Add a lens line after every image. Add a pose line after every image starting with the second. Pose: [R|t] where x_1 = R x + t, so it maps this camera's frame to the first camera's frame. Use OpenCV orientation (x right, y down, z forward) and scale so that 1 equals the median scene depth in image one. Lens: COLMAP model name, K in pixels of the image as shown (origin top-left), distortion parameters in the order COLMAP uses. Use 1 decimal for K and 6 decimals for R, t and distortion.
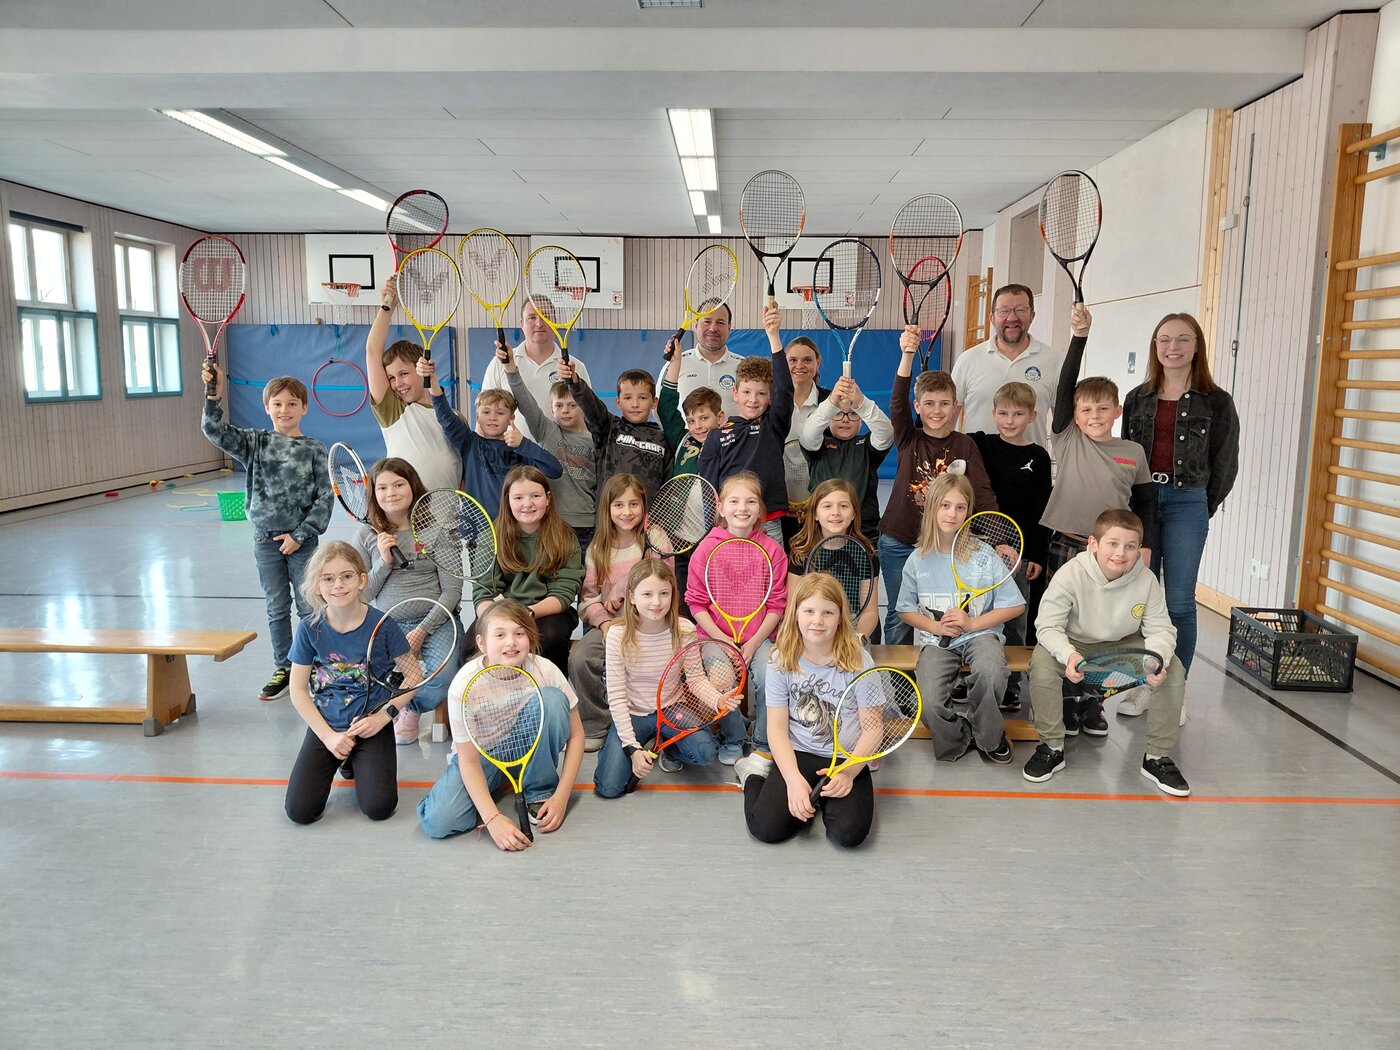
lens RADIAL K [[1033.8, 0, 700.0], [0, 1033.8, 525.0], [0, 0, 1]] dist [0.069757, -0.153464]
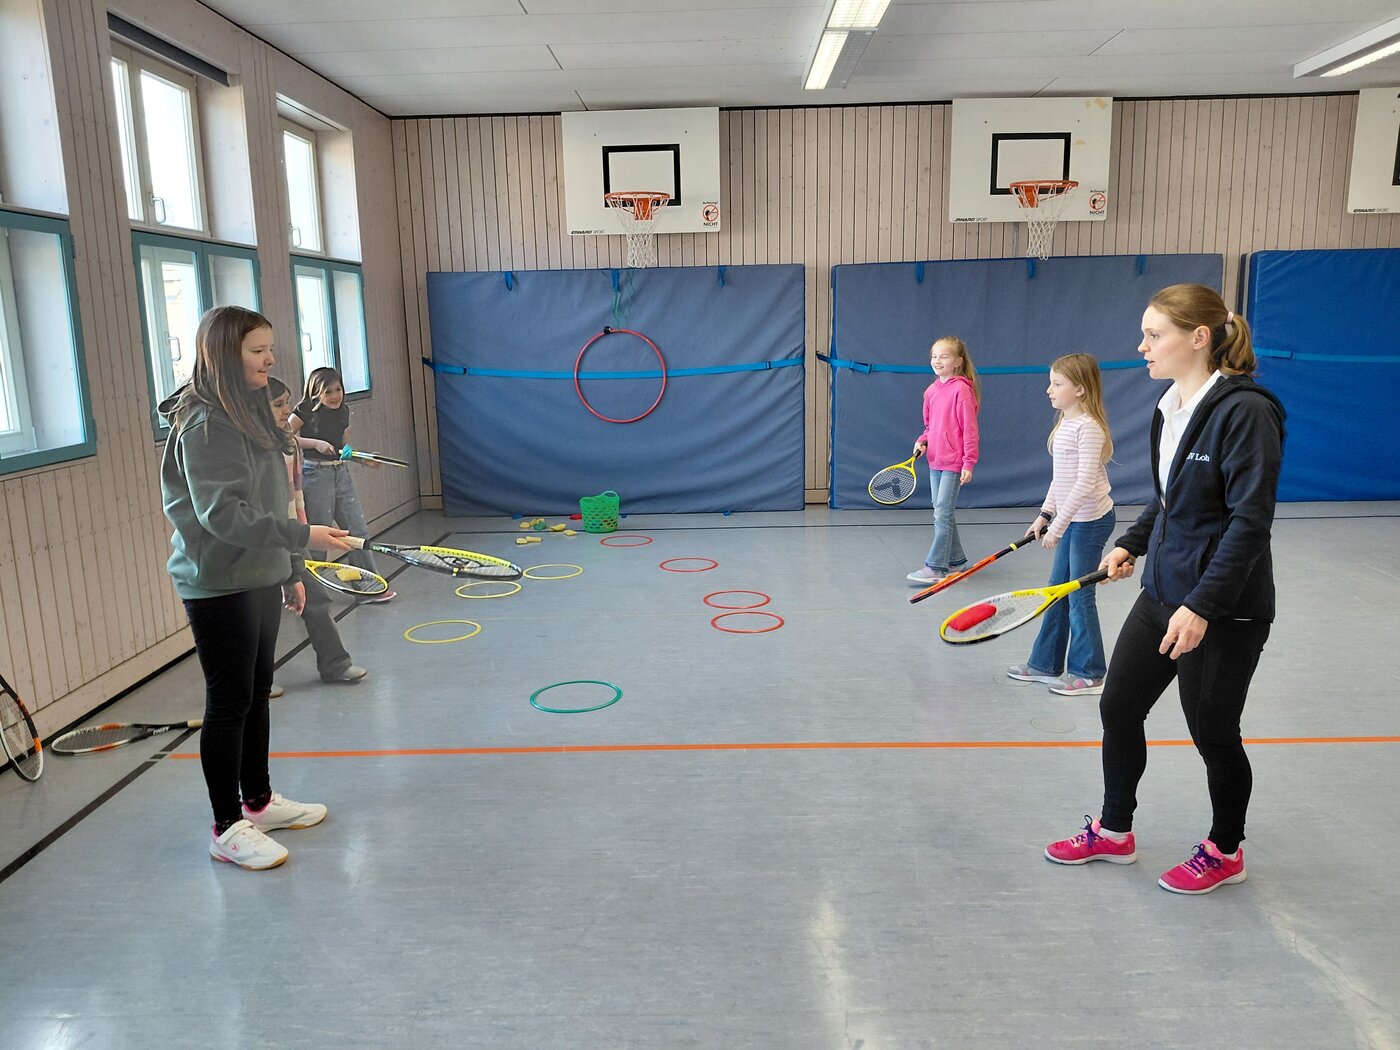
lens RADIAL K [[1053.2, 0, 700.0], [0, 1053.2, 525.0], [0, 0, 1]] dist [0.137053, -0.282625]
pose [[0.999461, -0.032772, -0.001783, -0.305930], [0.032817, 0.998698, 0.039050, -0.068207], [0.000501, -0.039087, 0.999236, 0.389633]]
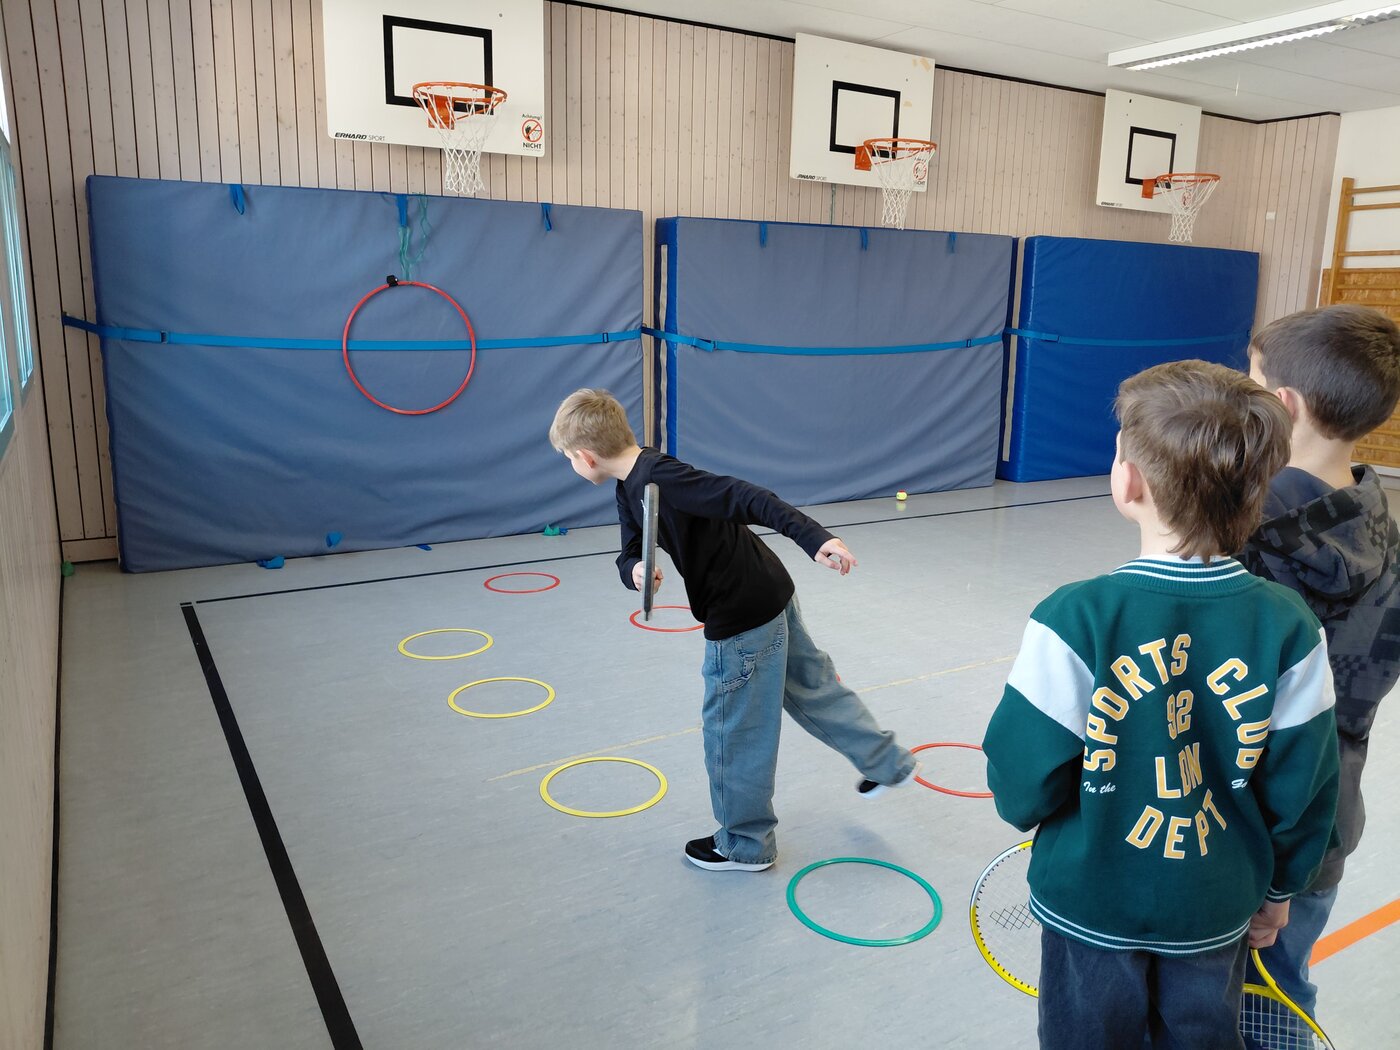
lens RADIAL K [[1033.8, 0, 700.0], [0, 1033.8, 525.0], [0, 0, 1]] dist [0.069757, -0.153464]
pose [[0.851438, -0.105910, 0.513651, -0.478040], [0.066841, 0.993324, 0.094016, -0.092350], [-0.520179, -0.045716, 0.852833, 0.579304]]
